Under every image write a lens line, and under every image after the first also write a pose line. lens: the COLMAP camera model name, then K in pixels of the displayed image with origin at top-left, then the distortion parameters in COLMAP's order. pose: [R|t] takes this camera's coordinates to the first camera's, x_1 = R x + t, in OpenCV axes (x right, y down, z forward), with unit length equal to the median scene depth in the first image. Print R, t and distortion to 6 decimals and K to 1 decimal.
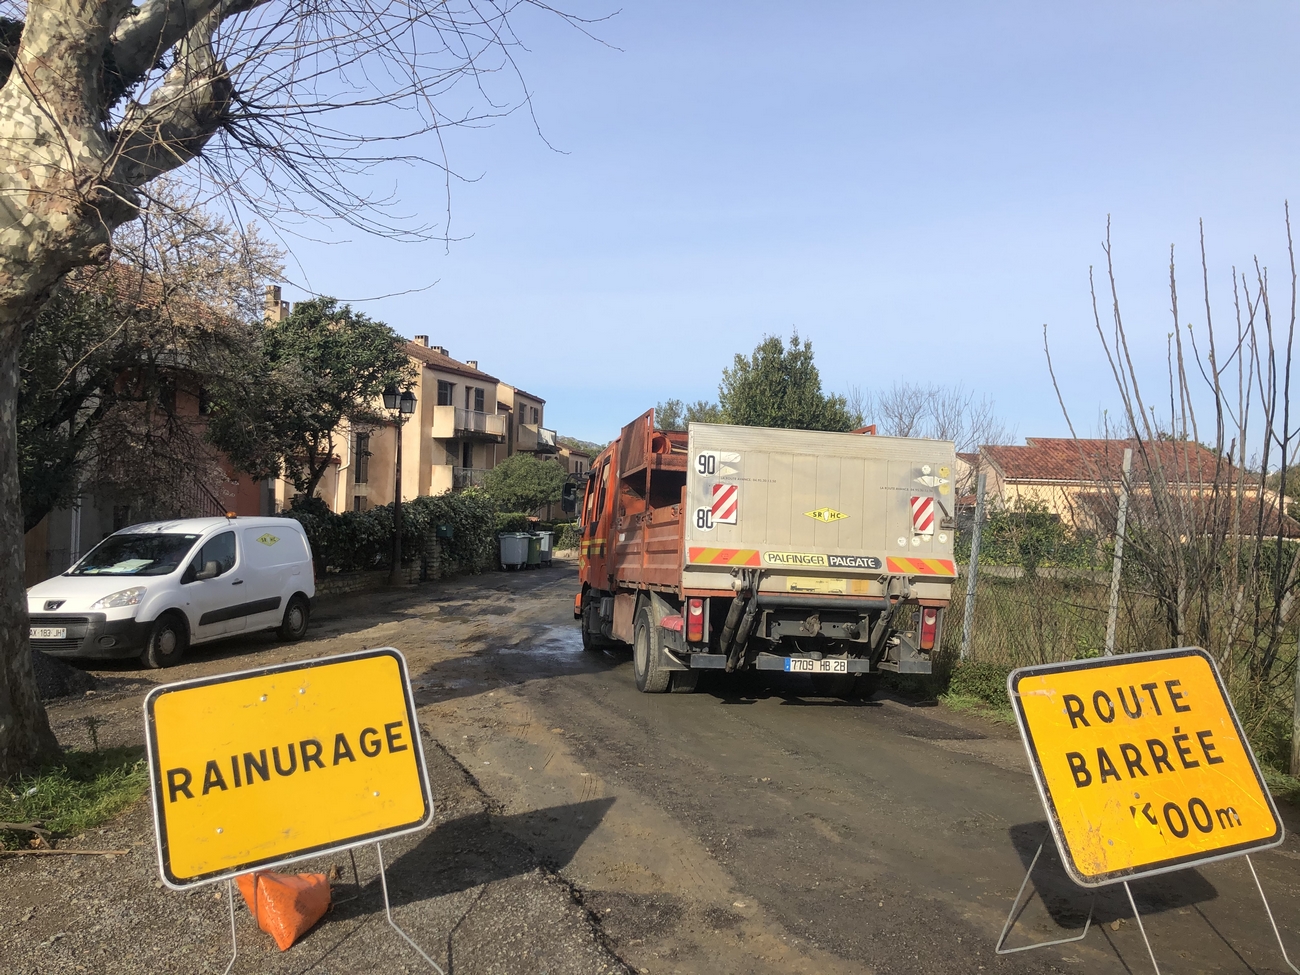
lens RADIAL K [[1049.1, 0, 668.1], [0, 1049.1, 490.8], [0, 0, 1]] dist [0.028154, 0.000239]
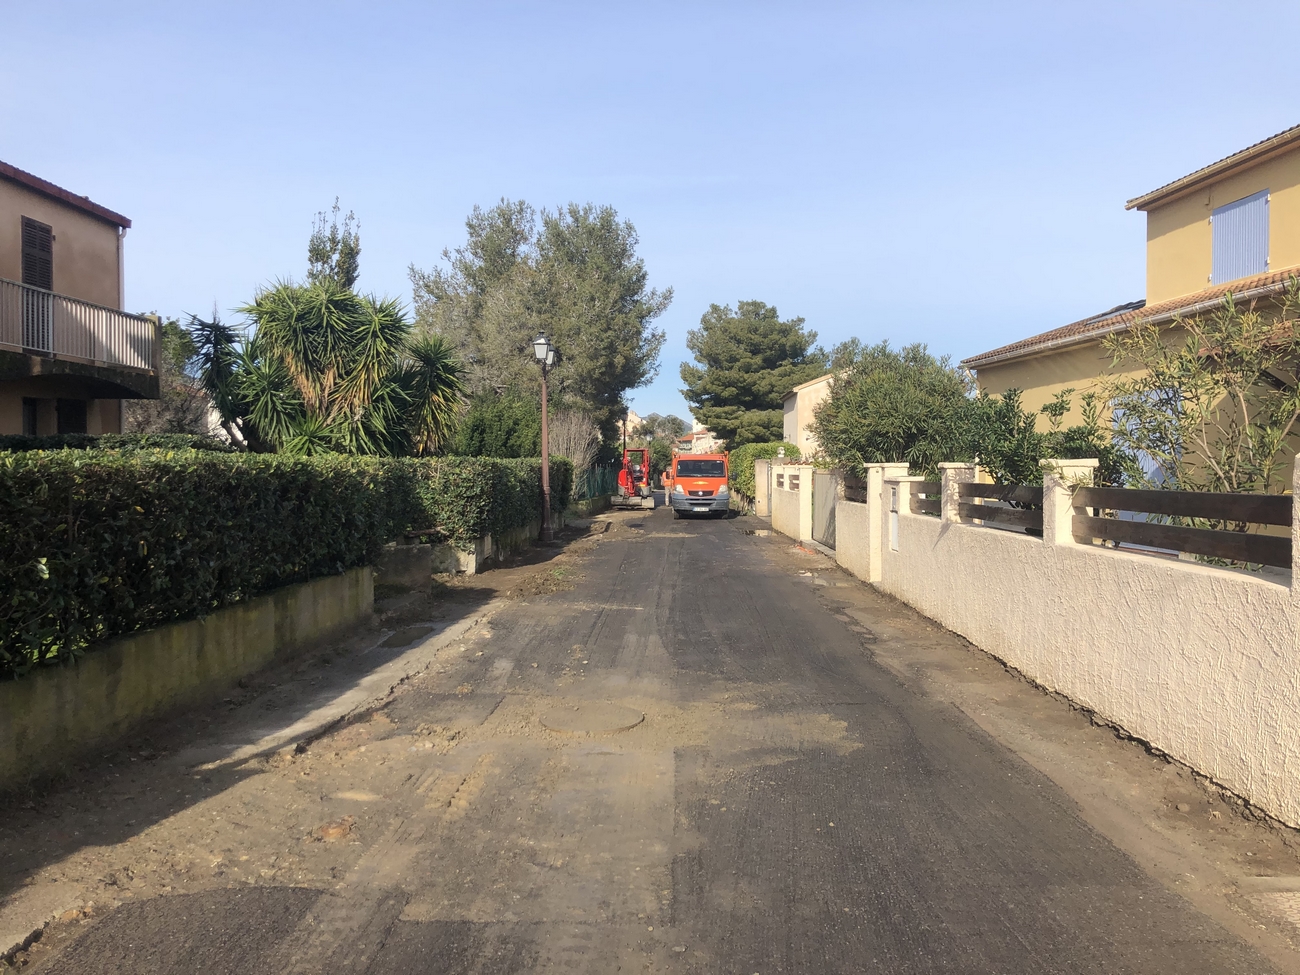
lens RADIAL K [[1076.7, 0, 646.5], [0, 1076.7, 469.7], [0, 0, 1]] dist [0.121183, 0.000638]
pose [[0.994614, -0.024914, 0.100613, 0.042389], [0.023450, 0.999602, 0.015710, 0.057447], [-0.100965, -0.013266, 0.994802, 1.832137]]
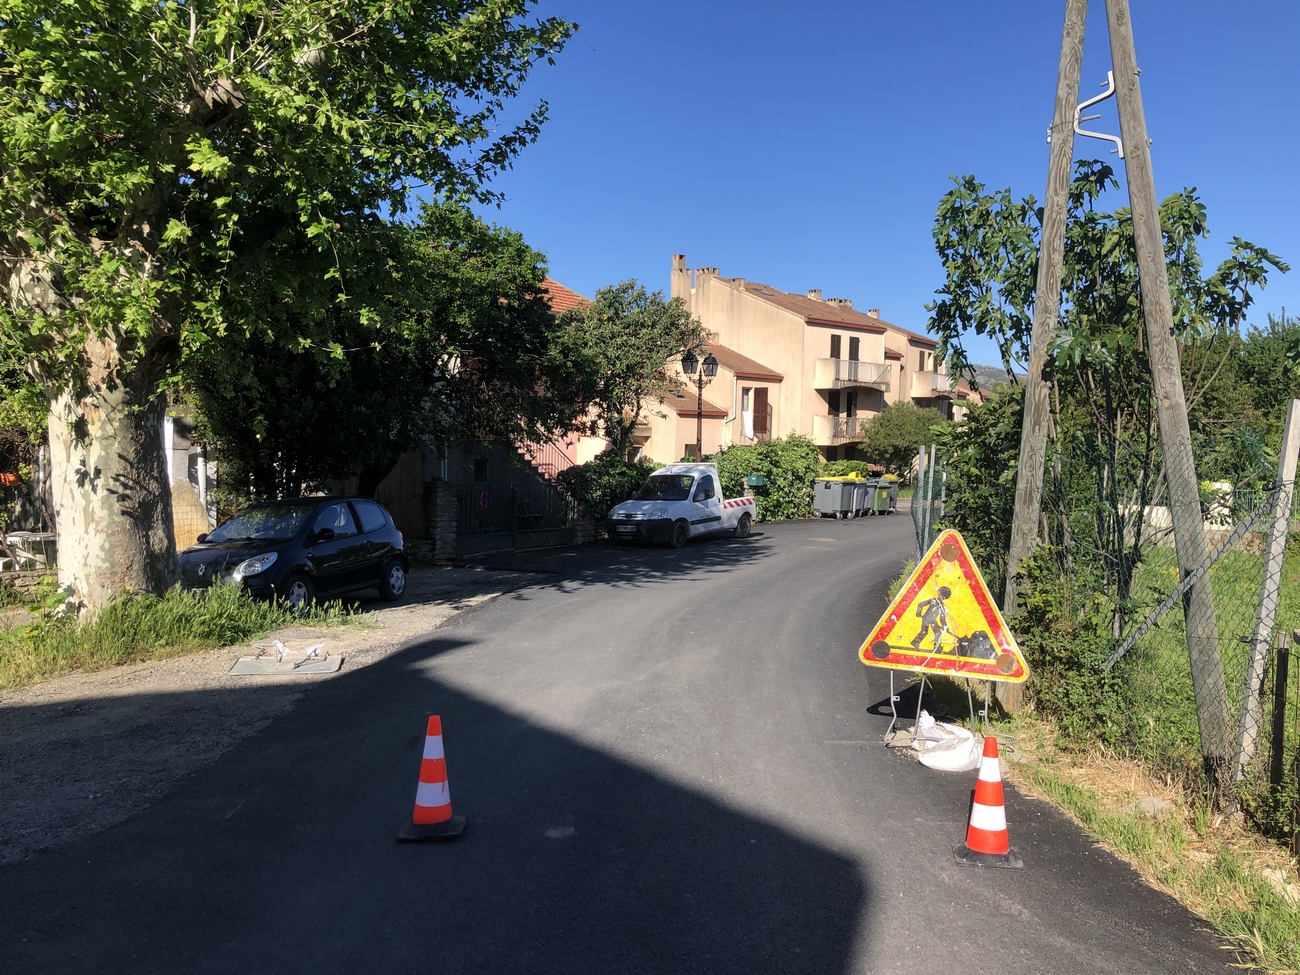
lens RADIAL K [[1070.2, 0, 650.0], [0, 1070.2, 487.5], [0, 0, 1]] dist [0.003925, 0.016858]
pose [[0.904499, 0.012939, -0.426280, 0.126194], [0.006975, 0.998957, 0.045121, -0.005522], [0.426419, -0.043785, 0.903465, -0.036188]]
